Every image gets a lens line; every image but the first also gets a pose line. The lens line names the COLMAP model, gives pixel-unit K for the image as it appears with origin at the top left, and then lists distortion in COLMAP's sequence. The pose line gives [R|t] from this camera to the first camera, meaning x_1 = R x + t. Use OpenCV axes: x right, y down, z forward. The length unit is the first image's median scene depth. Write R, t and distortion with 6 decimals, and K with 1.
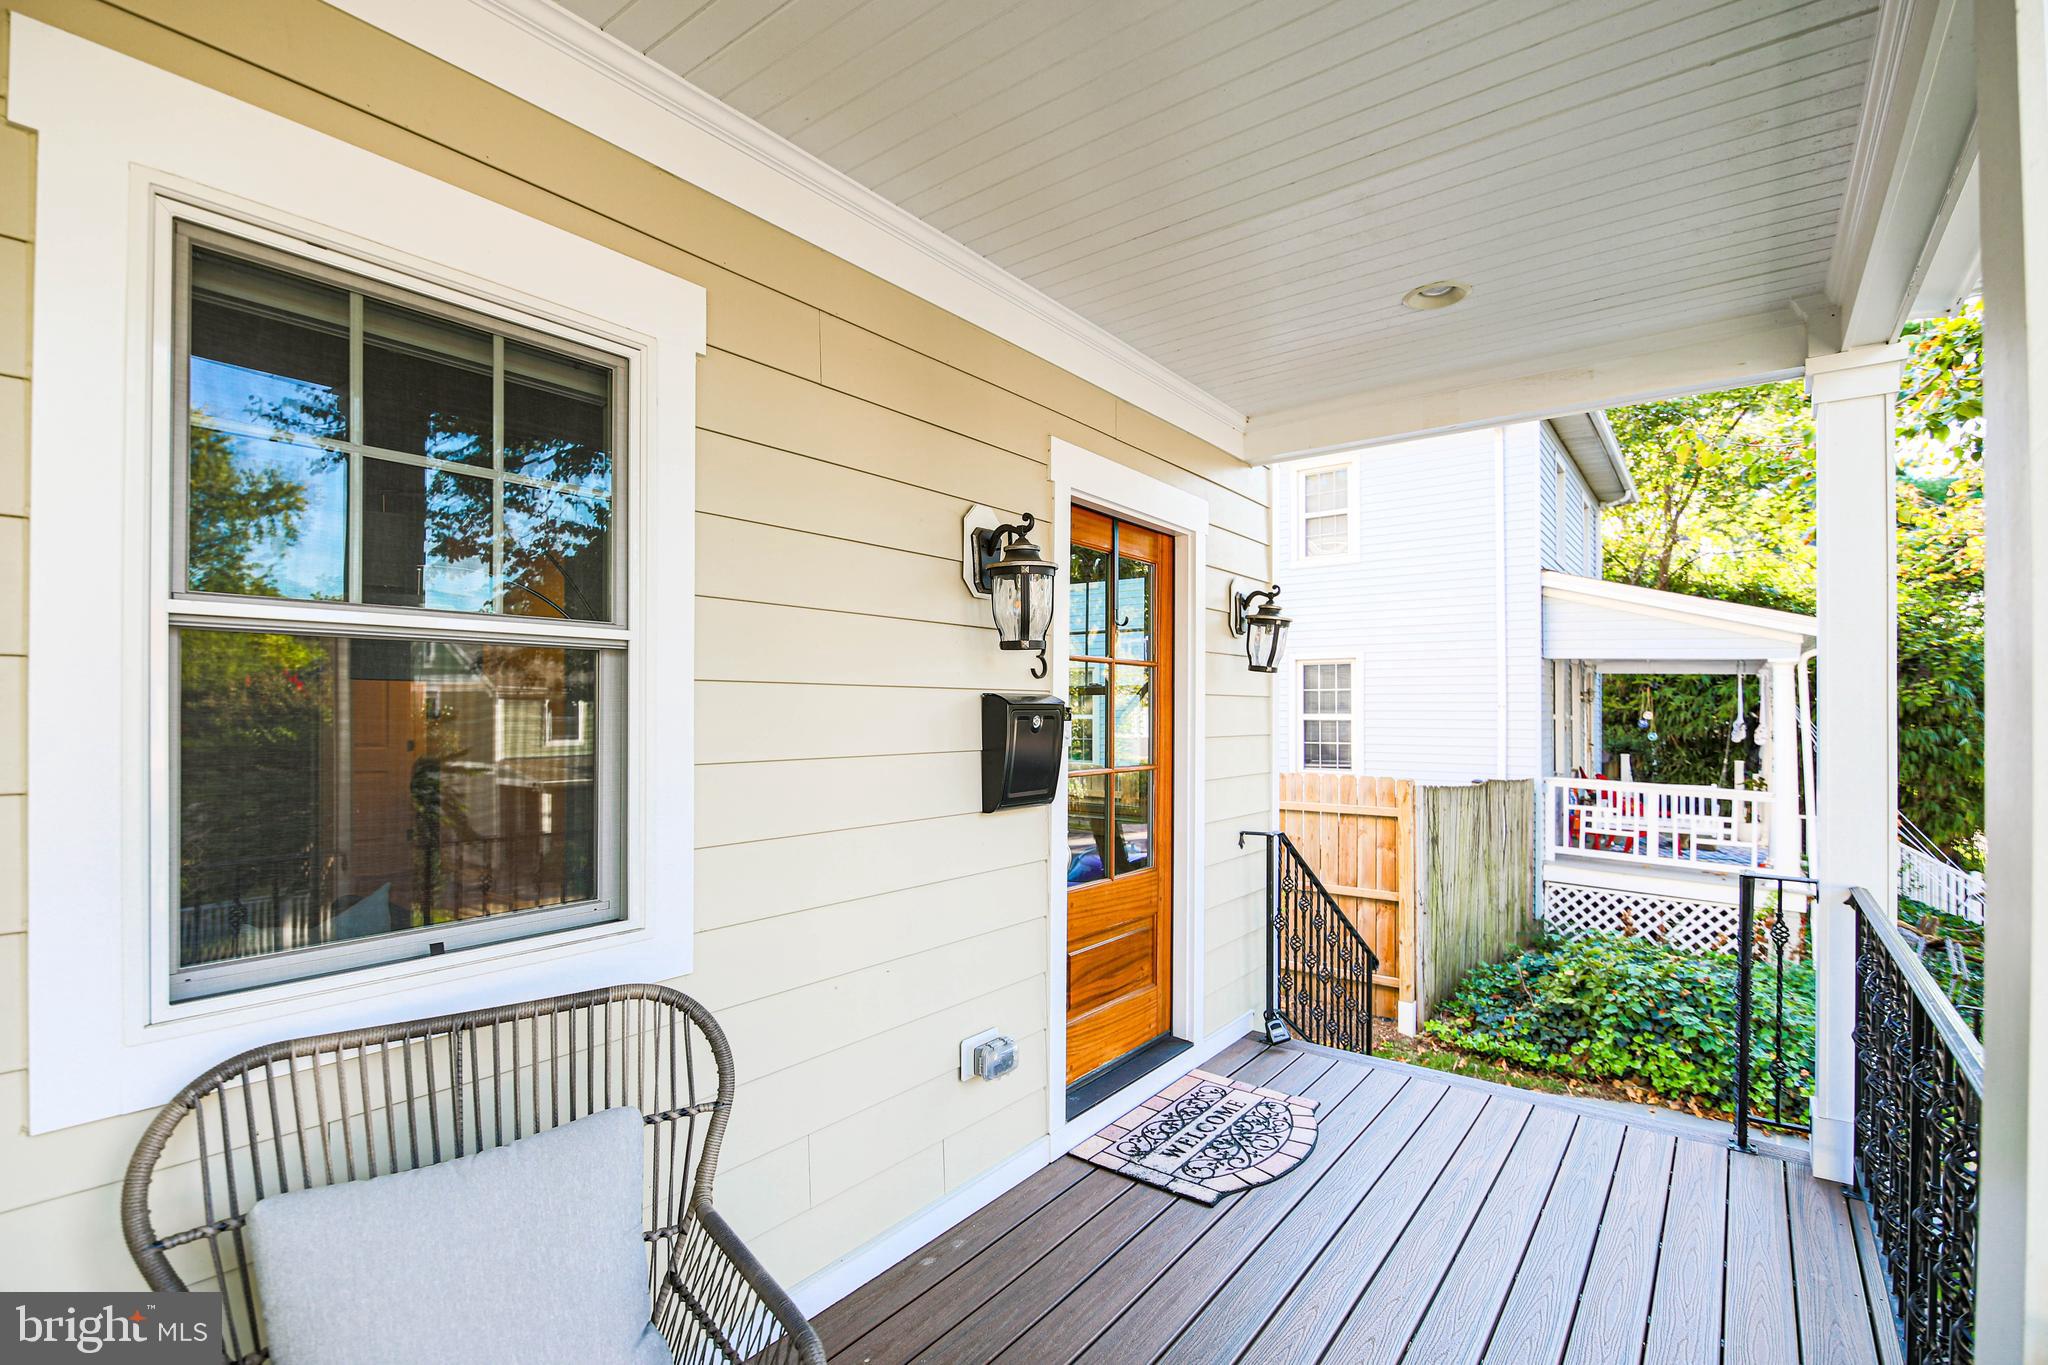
lens RADIAL K [[947.1, 0, 1024.0], [0, 947.1, 682.5], [0, 0, 1]] dist [-0.000841, -0.000308]
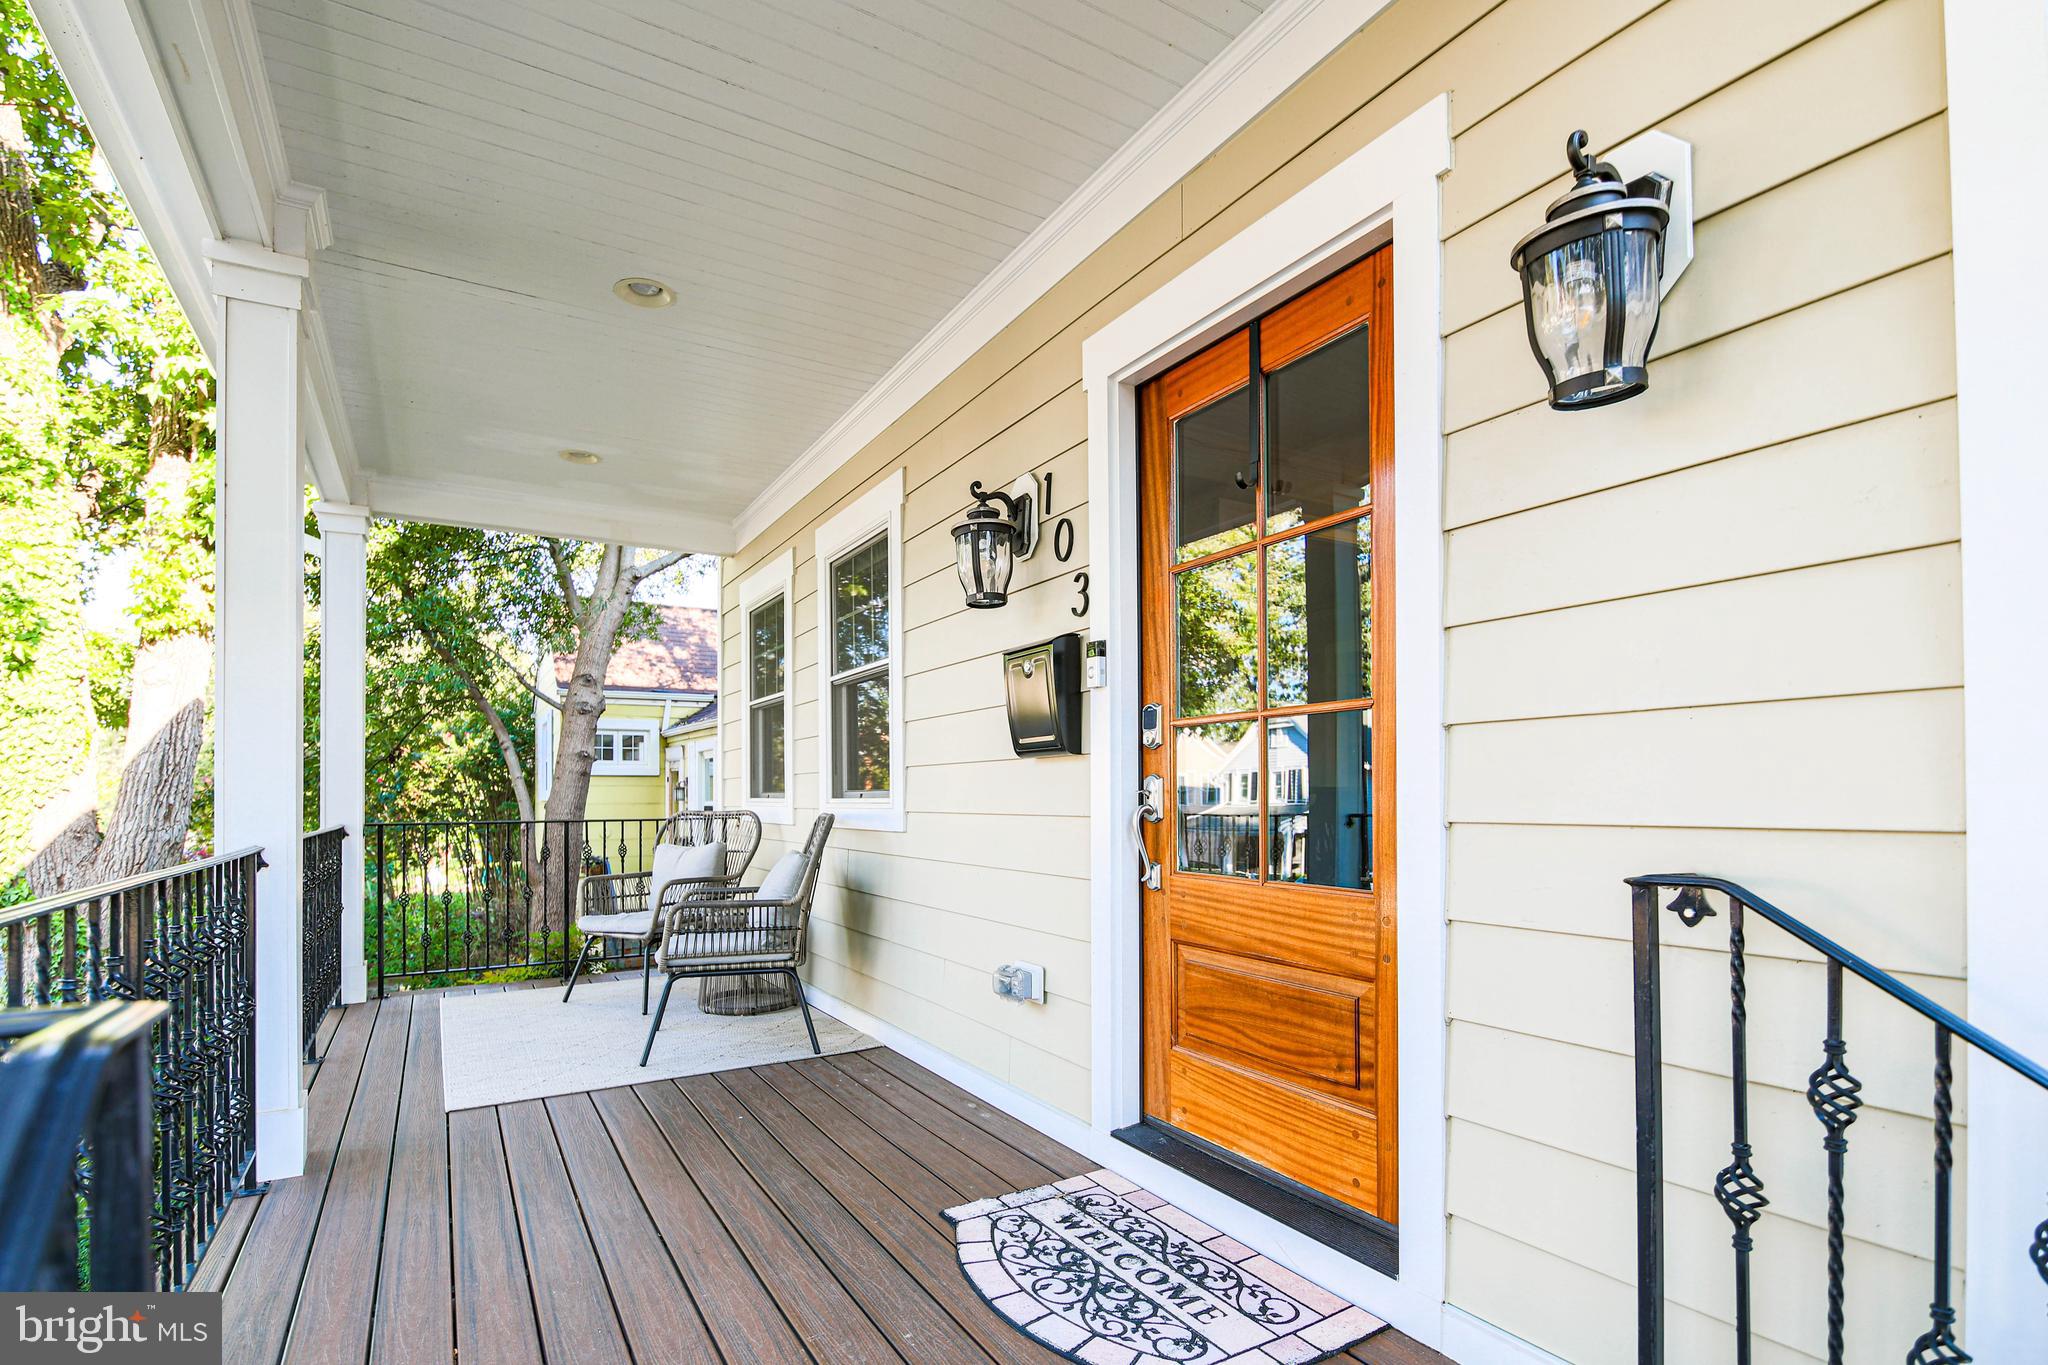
lens RADIAL K [[981.4, 0, 1028.3], [0, 981.4, 794.2], [0, 0, 1]] dist [-0.000885, -0.000139]
pose [[-0.358244, -0.010077, -0.933574, 0.886400], [0.006294, 0.999893, -0.013208, 0.174038], [0.933607, -0.010608, -0.358142, 1.248044]]
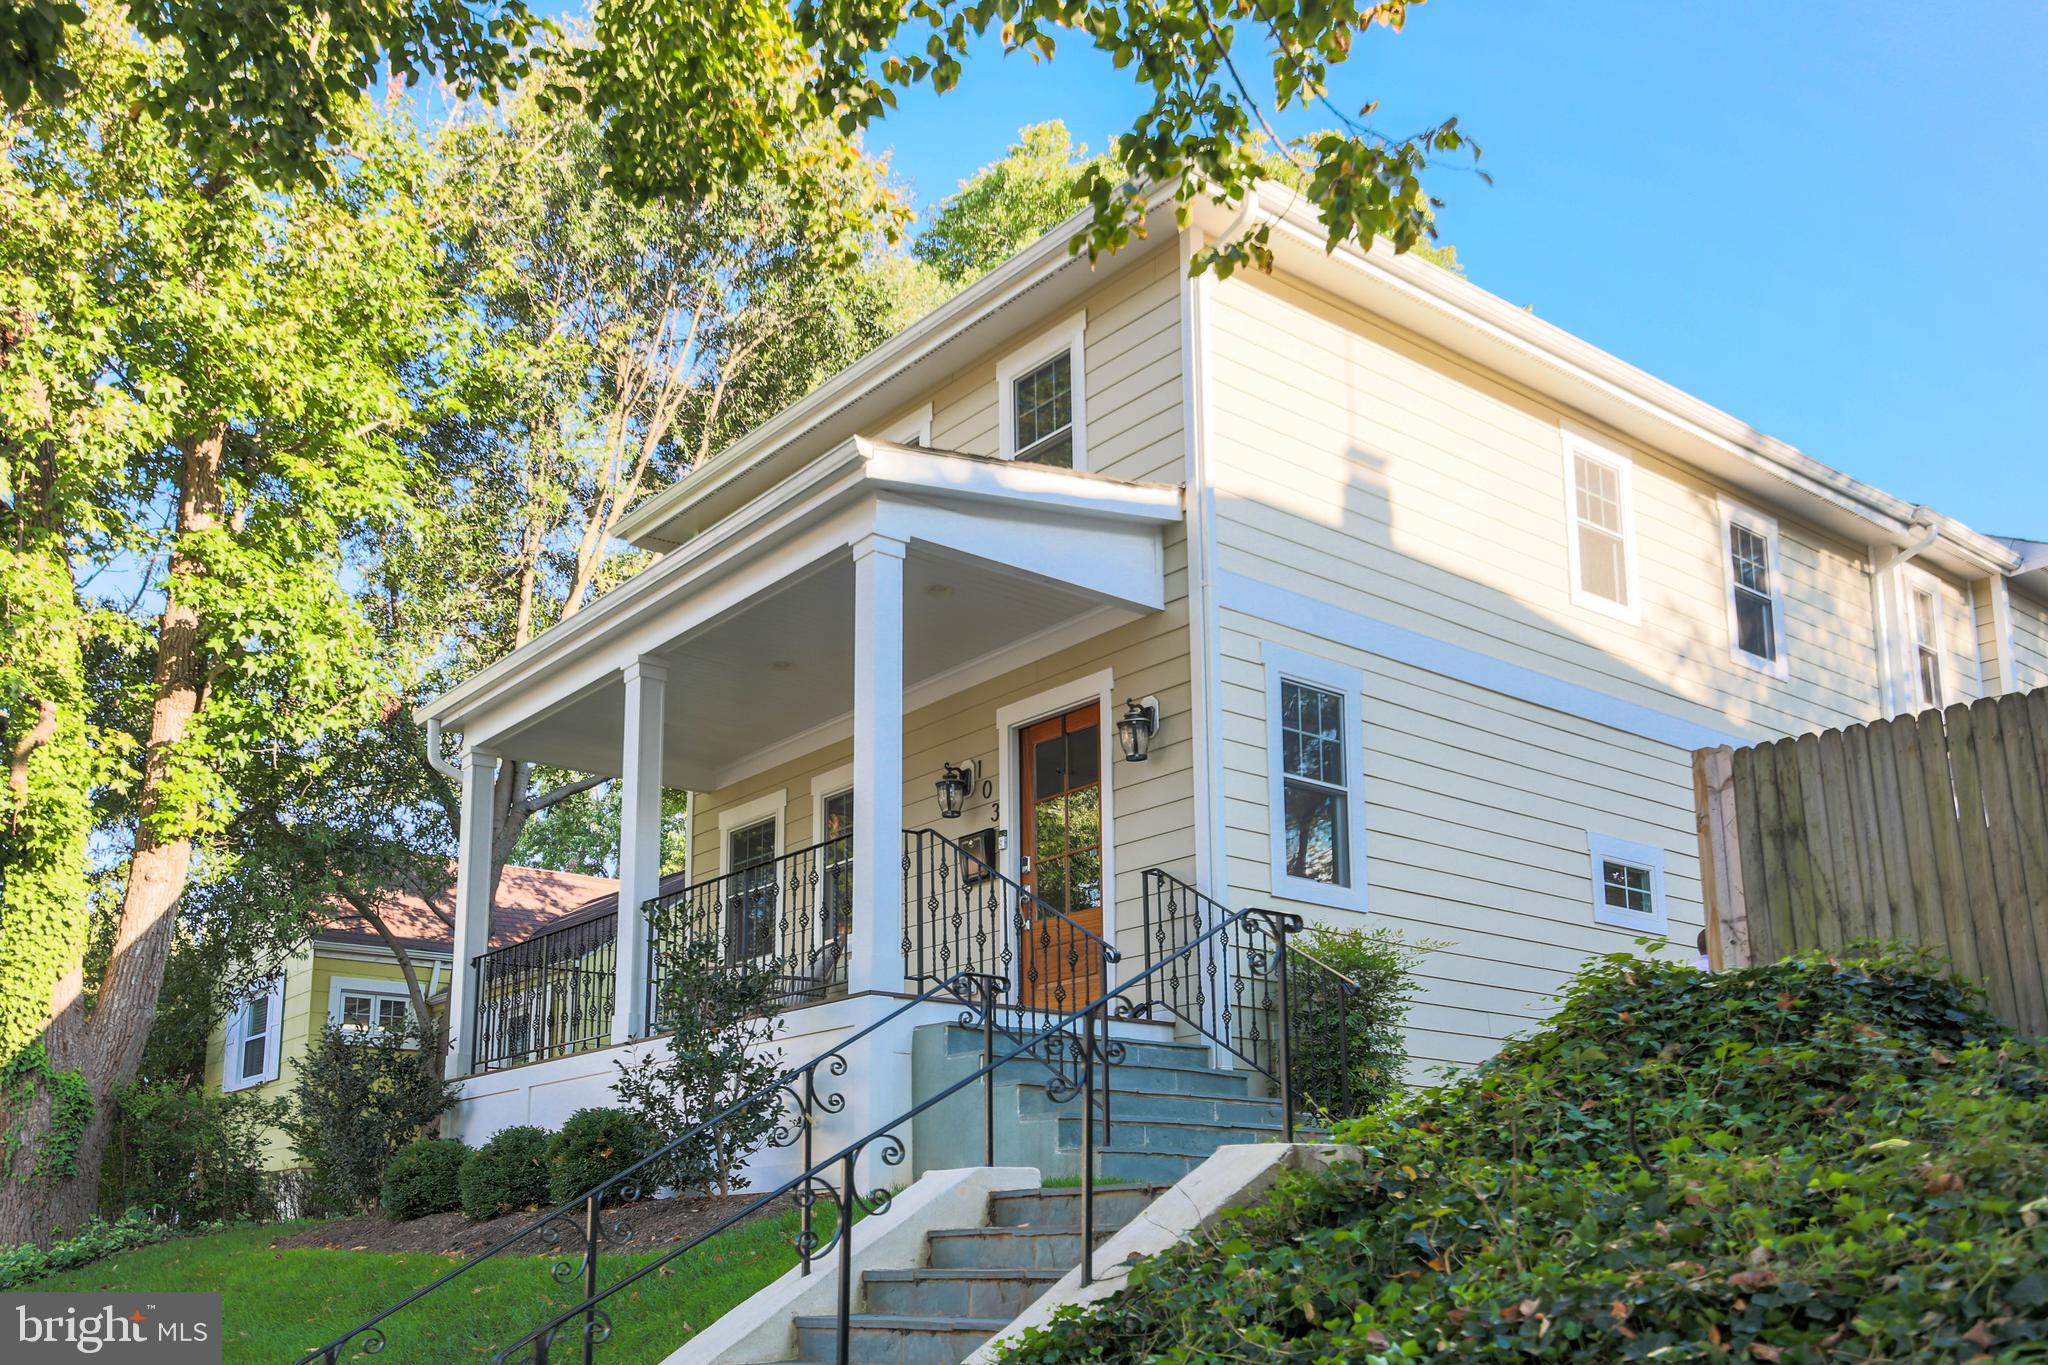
lens RADIAL K [[1818.7, 0, 1024.0], [0, 1818.7, 682.5], [0, 0, 1]] dist [-0.172900, 0.000108]
pose [[-0.228494, -0.309353, -0.923088, 3.843064], [0.010848, 0.947304, -0.320153, 1.004879], [0.973485, -0.083167, -0.213097, 1.918435]]
